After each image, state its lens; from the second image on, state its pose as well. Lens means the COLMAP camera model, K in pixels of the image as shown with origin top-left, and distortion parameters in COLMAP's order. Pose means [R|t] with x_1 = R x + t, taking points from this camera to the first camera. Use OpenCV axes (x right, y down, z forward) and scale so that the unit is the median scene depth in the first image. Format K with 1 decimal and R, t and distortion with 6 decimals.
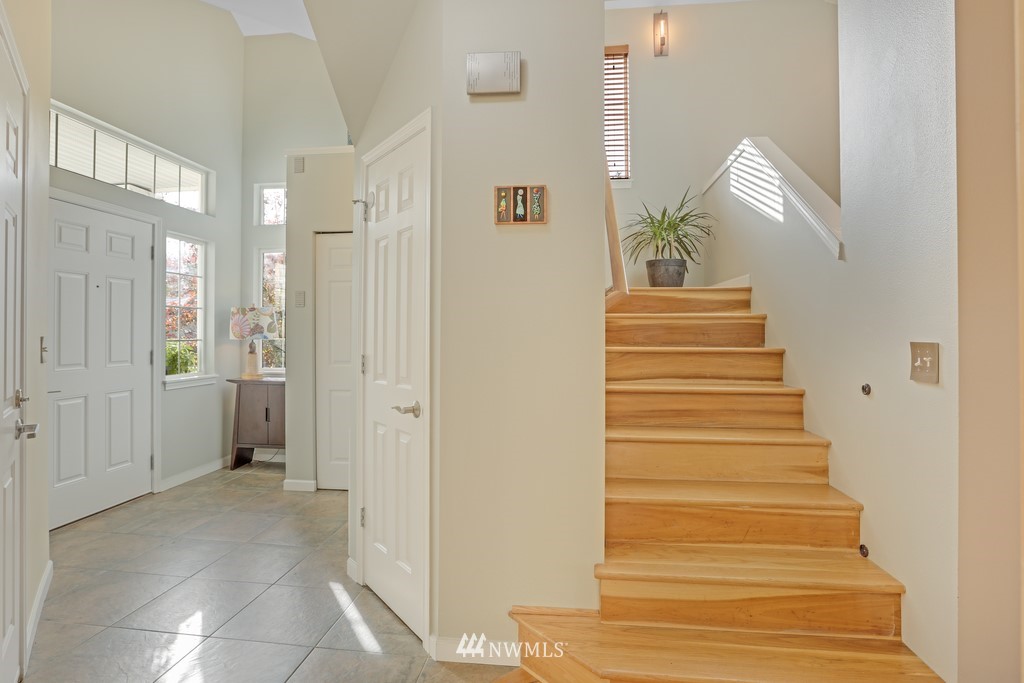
lens RADIAL K [[498.3, 0, 514.3], [0, 498.3, 334.8], [0, 0, 1]] dist [-0.031631, 0.002696]
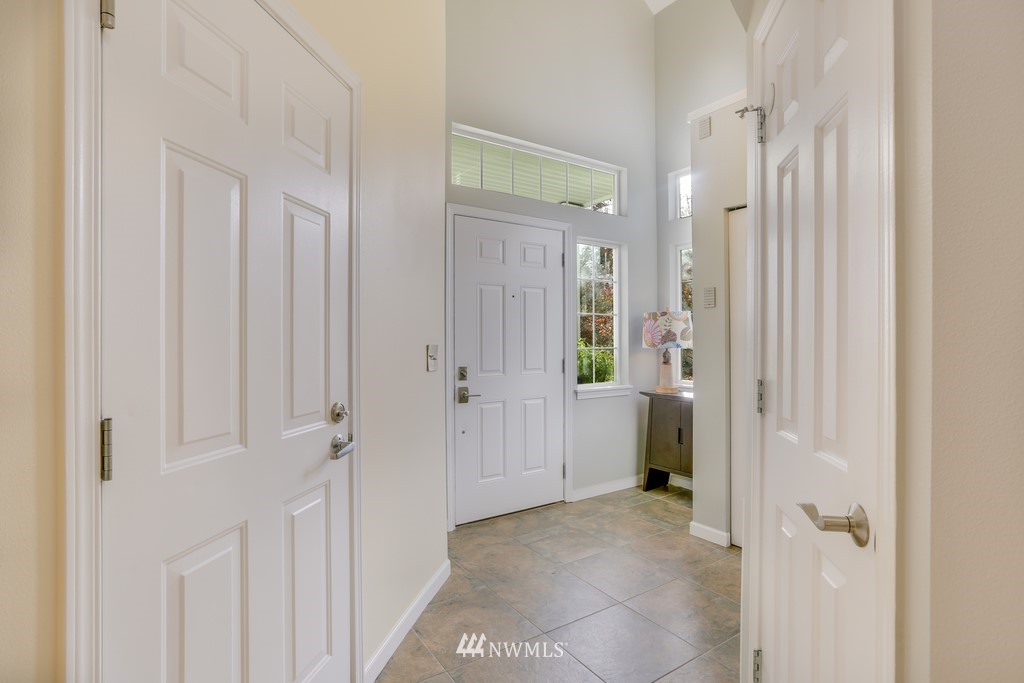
lens RADIAL K [[498.3, 0, 511.0], [0, 498.3, 337.8], [0, 0, 1]] dist [-0.031631, 0.002696]
pose [[0.645321, -0.005471, -0.763892, -0.034849], [-0.001736, 0.999961, -0.008628, -0.001010], [0.763910, 0.006894, 0.645287, 0.249405]]
